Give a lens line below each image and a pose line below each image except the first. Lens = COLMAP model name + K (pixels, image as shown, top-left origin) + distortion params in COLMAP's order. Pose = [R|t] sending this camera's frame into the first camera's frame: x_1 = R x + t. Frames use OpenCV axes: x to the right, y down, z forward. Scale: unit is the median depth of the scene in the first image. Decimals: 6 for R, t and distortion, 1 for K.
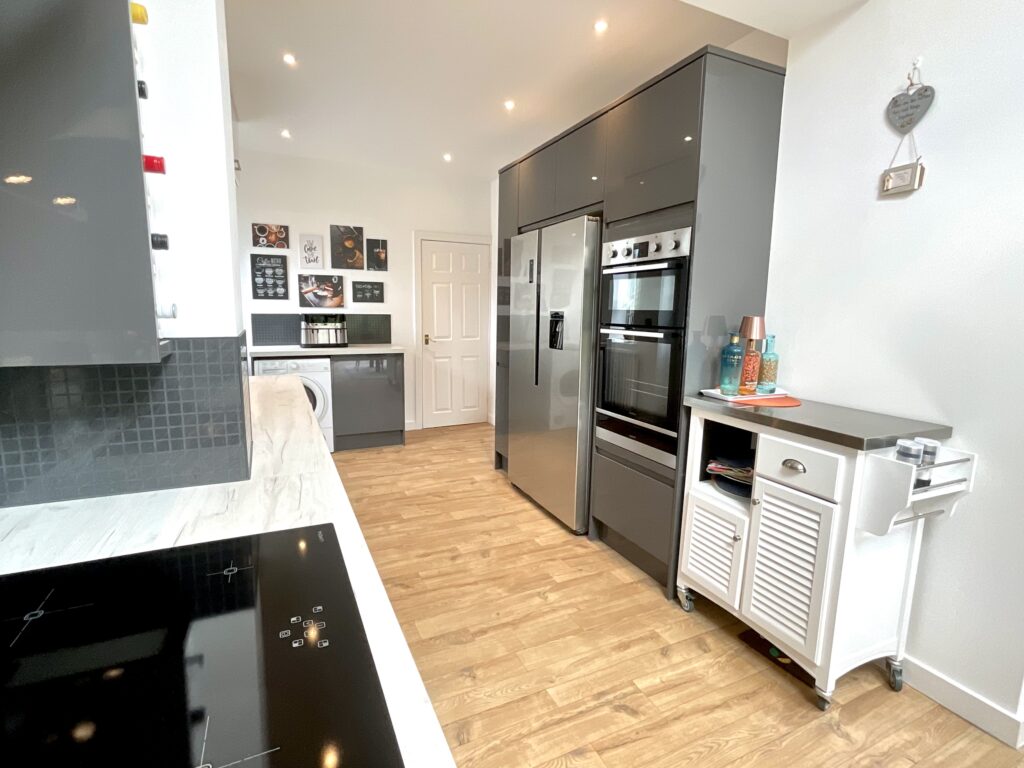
lens RADIAL K [[502.8, 0, 507.5], [0, 502.8, 385.1], [0, 0, 1]] dist [-0.007023, -0.000809]
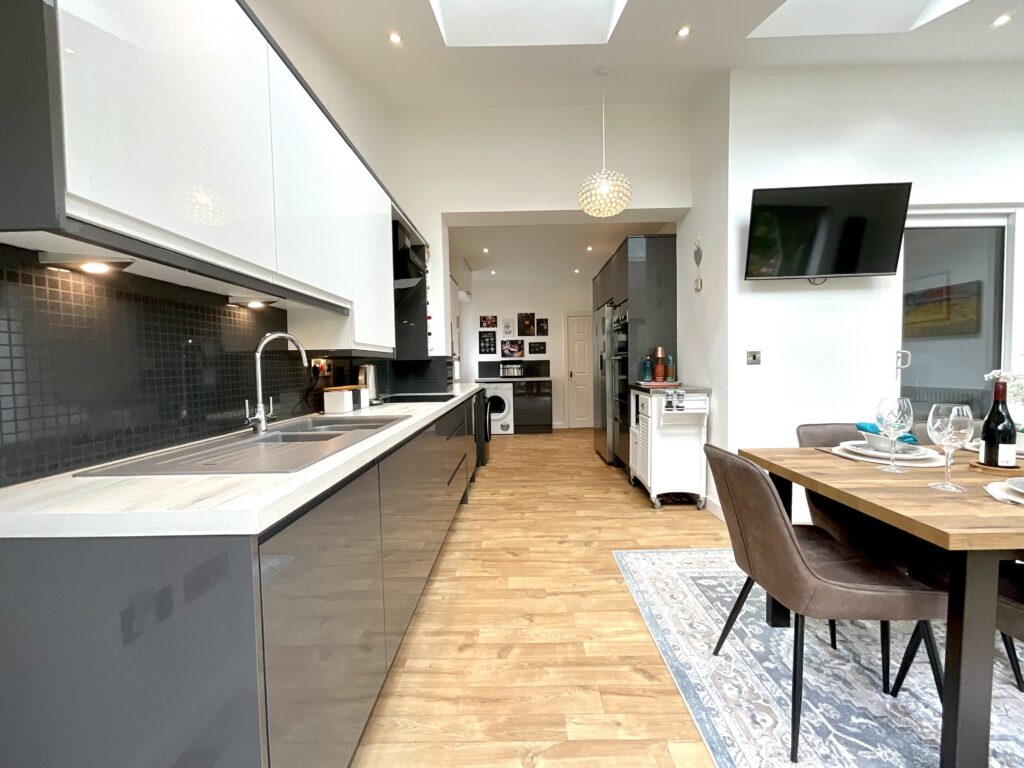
lens RADIAL K [[411.6, 0, 514.6], [0, 411.6, 383.6], [0, 0, 1]] dist [-0.011844, -0.001759]
pose [[0.905094, -0.011541, -0.425056, 0.289560], [-0.032754, 0.994769, -0.096753, 0.091411], [0.423949, 0.101493, 0.899981, -0.363631]]
